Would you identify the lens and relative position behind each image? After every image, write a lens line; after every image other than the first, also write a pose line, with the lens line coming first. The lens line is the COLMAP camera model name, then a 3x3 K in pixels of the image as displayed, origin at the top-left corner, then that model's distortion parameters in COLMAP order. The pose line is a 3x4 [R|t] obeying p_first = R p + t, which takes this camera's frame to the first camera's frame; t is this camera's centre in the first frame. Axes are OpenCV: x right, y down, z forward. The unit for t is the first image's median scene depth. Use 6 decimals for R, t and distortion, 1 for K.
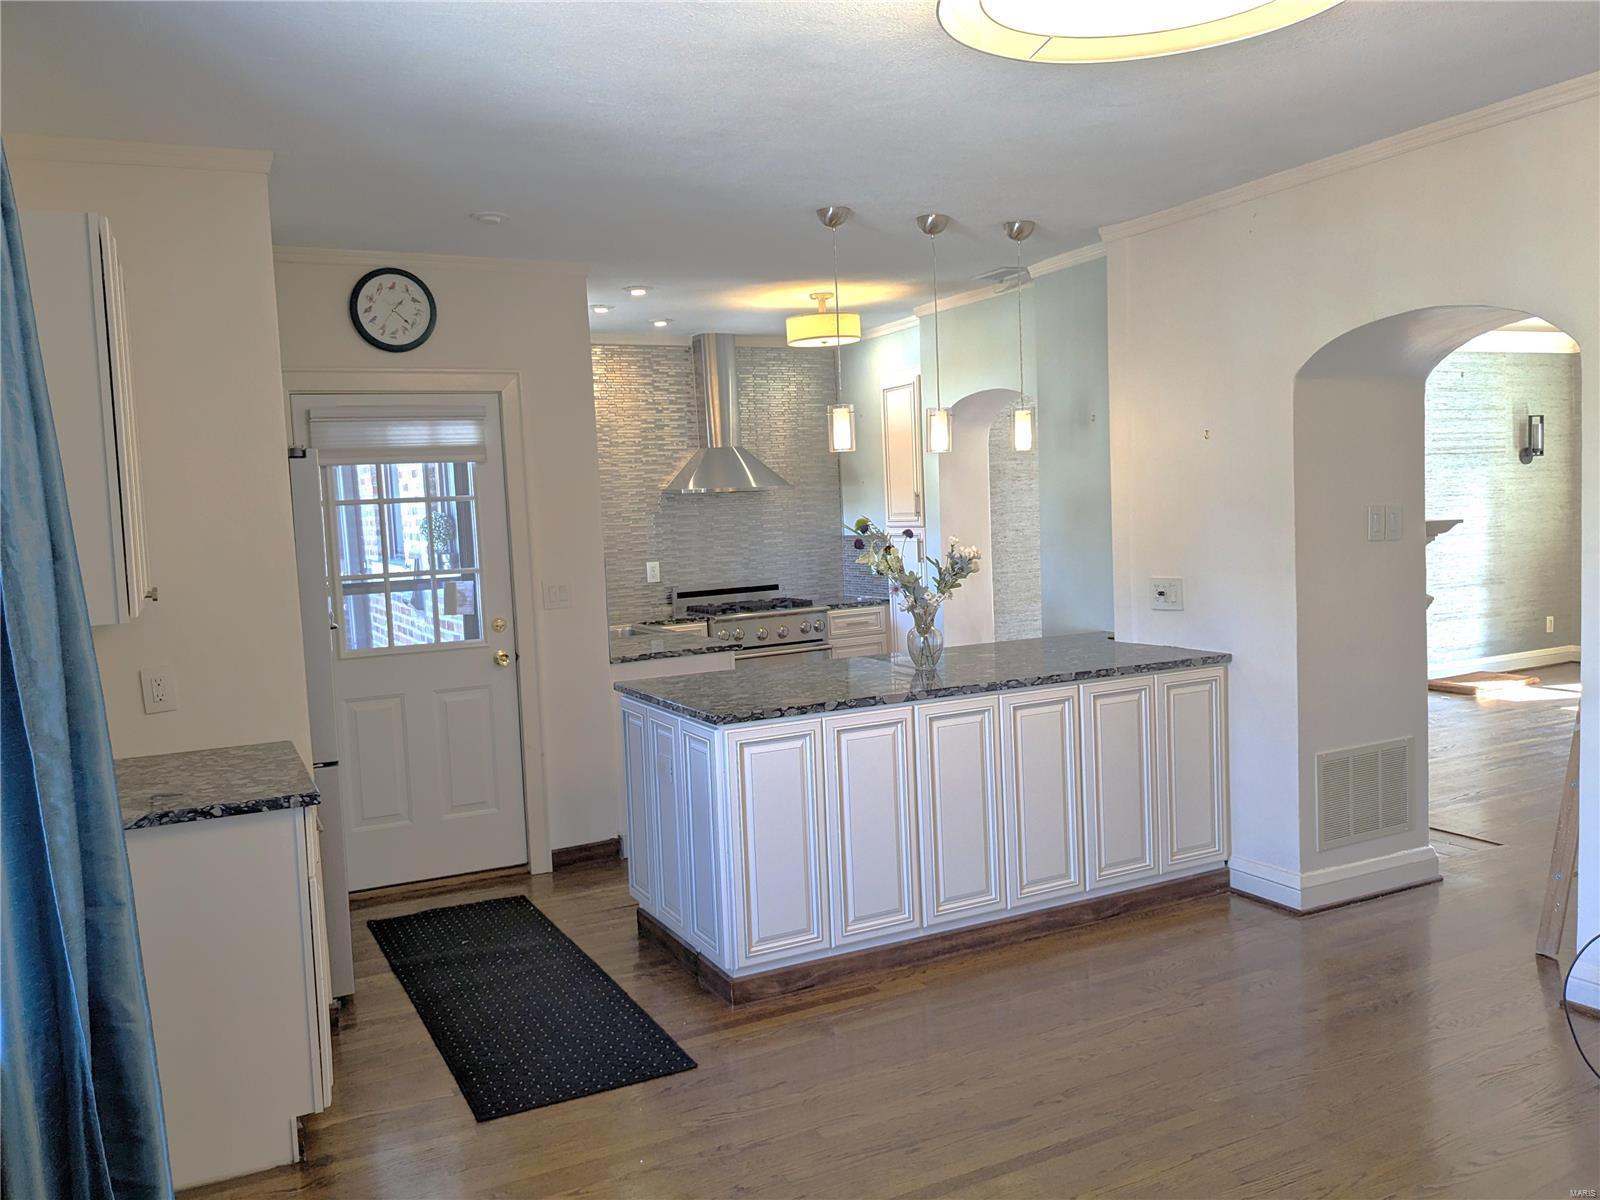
lens RADIAL K [[1266.2, 0, 799.7], [0, 1266.2, 594.6], [0, 0, 1]] dist [0.053430, -0.087078]
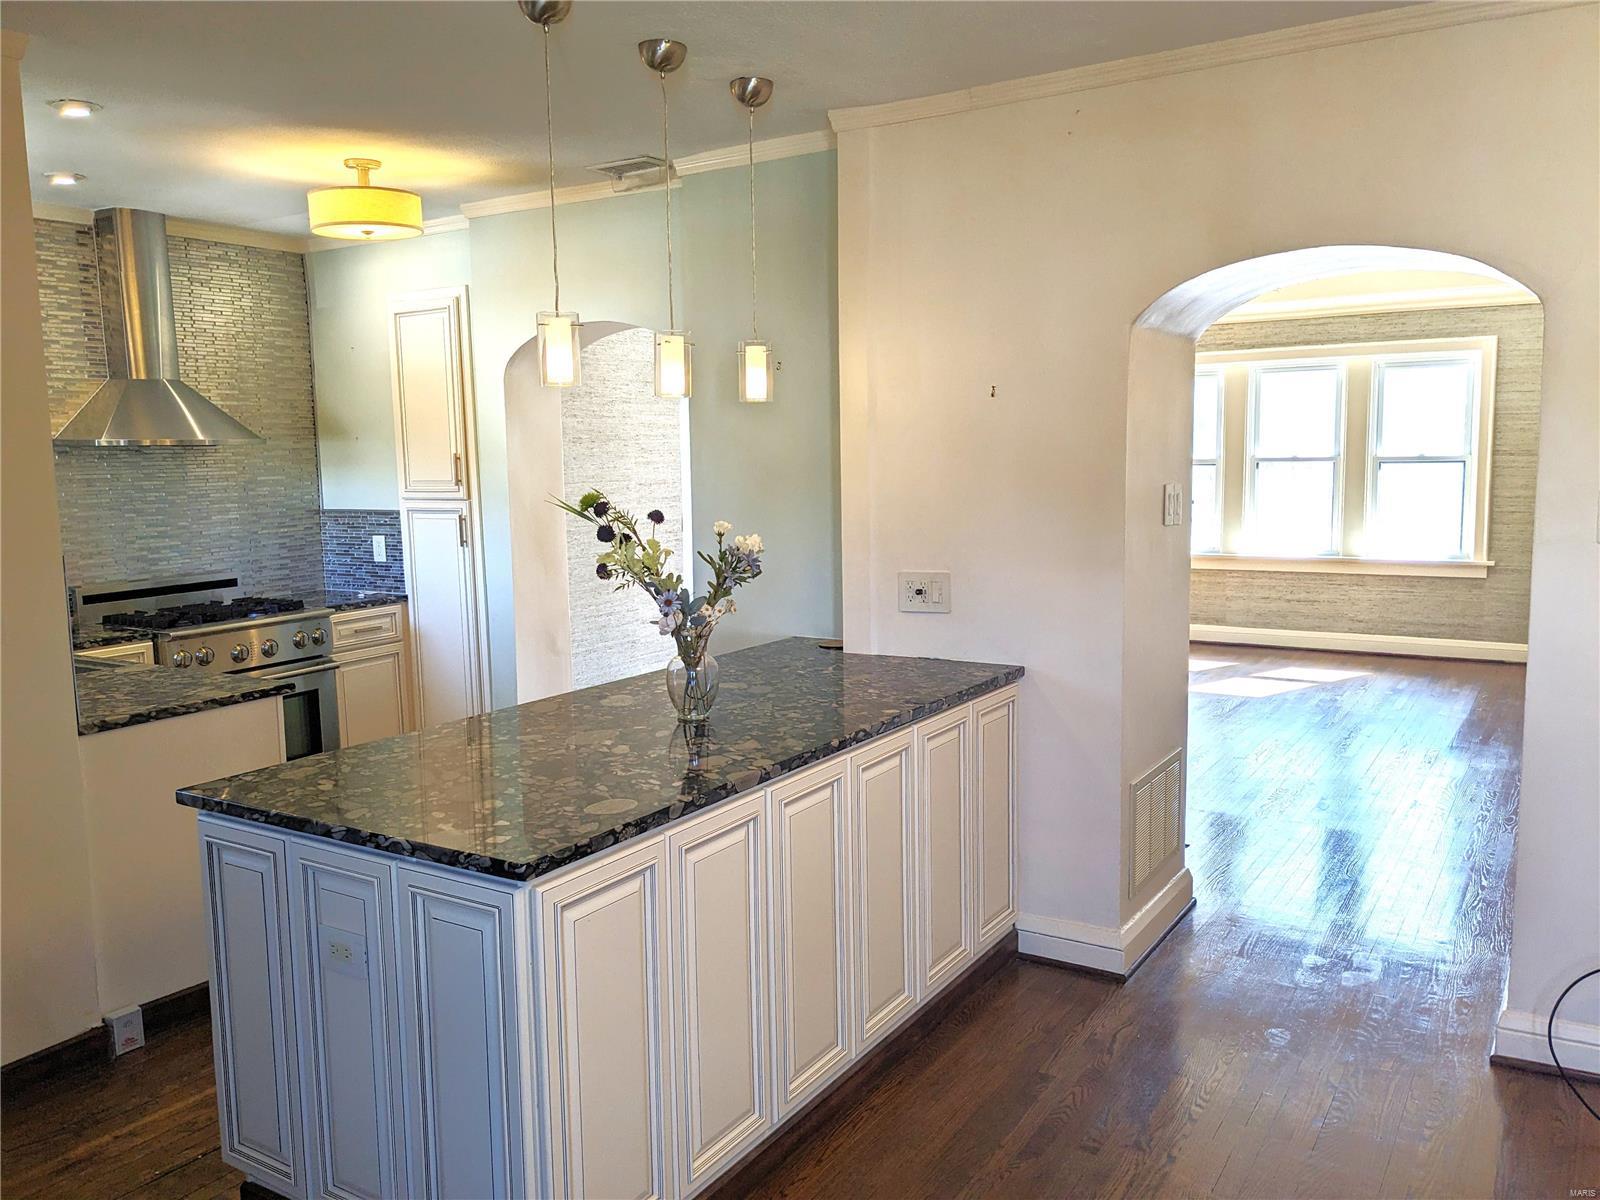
lens RADIAL K [[1266.2, 0, 801.2], [0, 1266.2, 596.4], [0, 0, 1]] dist [0.053430, -0.087078]
pose [[0.859177, -0.032157, 0.510667, -0.147660], [0.018345, 0.999318, 0.032062, -0.020178], [-0.511350, -0.018179, 0.859181, 0.298404]]
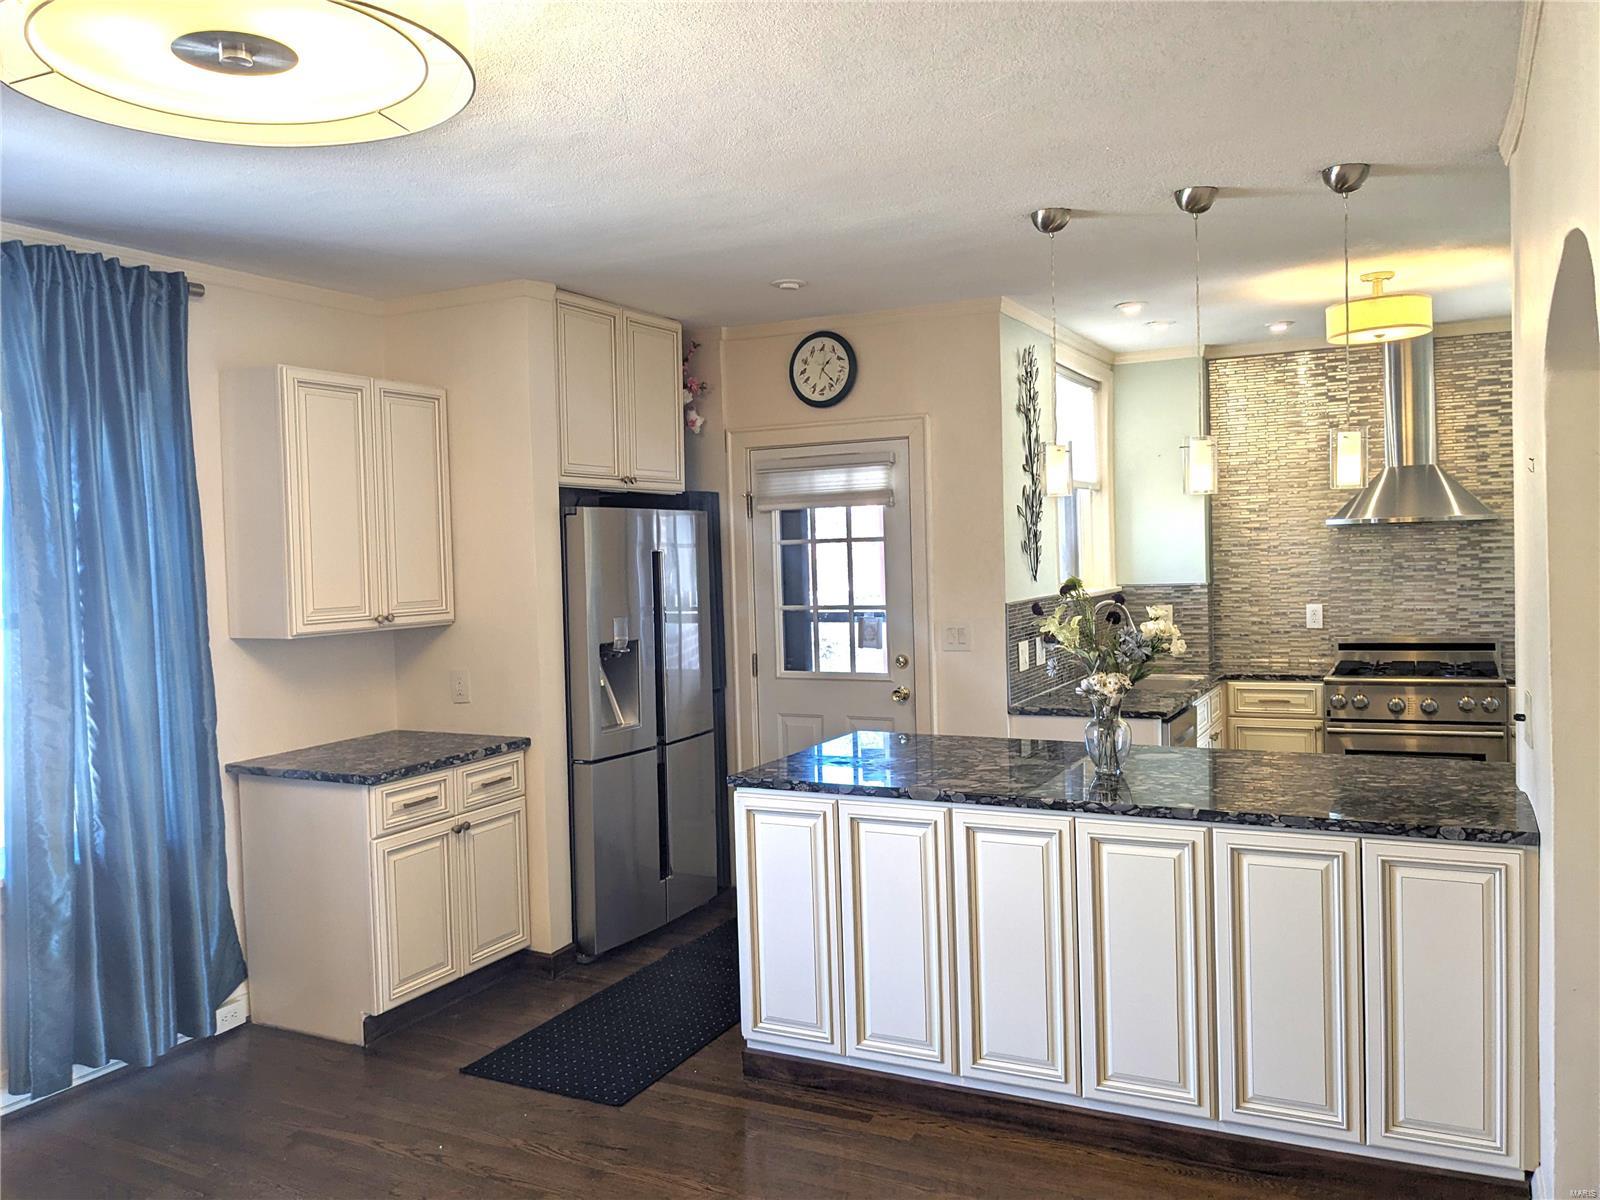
lens RADIAL K [[1266.2, 0, 799.2], [0, 1266.2, 595.4], [0, 0, 1]] dist [0.053430, -0.087078]
pose [[0.586949, 0.055736, -0.807703, 0.474815], [-0.054276, 0.998092, 0.029433, -0.049027], [0.807803, 0.026563, 0.588854, 0.283763]]
